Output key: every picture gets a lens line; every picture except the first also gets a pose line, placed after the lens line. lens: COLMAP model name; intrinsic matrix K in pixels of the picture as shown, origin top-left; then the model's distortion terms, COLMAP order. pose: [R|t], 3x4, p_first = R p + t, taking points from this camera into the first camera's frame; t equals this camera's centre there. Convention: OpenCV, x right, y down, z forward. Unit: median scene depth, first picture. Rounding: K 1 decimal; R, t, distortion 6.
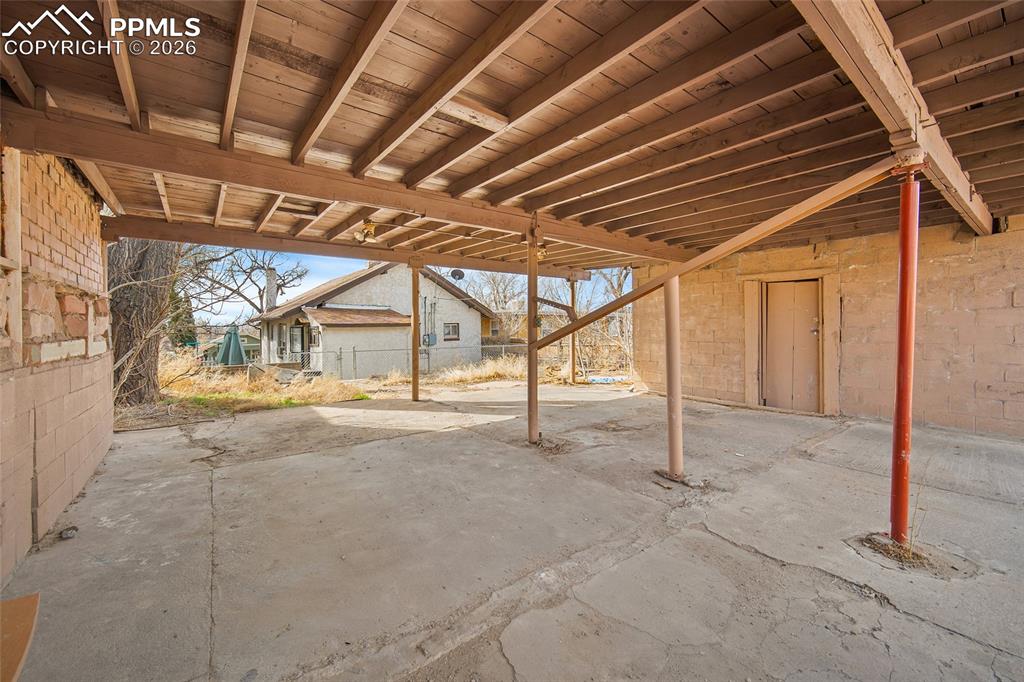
lens RADIAL K [[413.2, 0, 515.0], [0, 413.2, 327.6], [0, 0, 1]] dist [0.002447, 0.000218]
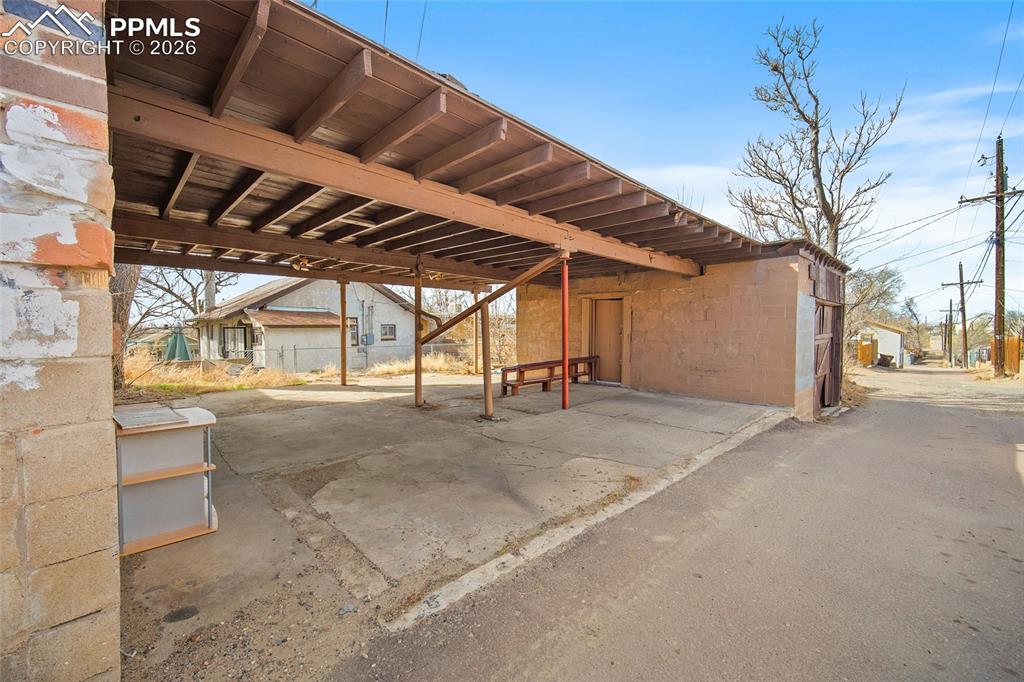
lens RADIAL K [[408.0, 0, 512.0], [0, 408.0, 341.0], [0, 0, 1]] dist [-0.000662, -0.000032]
pose [[0.993225, 0.002571, 0.116182, 0.104872], [-0.006107, 0.999528, 0.030094, -0.004440], [-0.116050, -0.030600, 0.992772, -0.259749]]
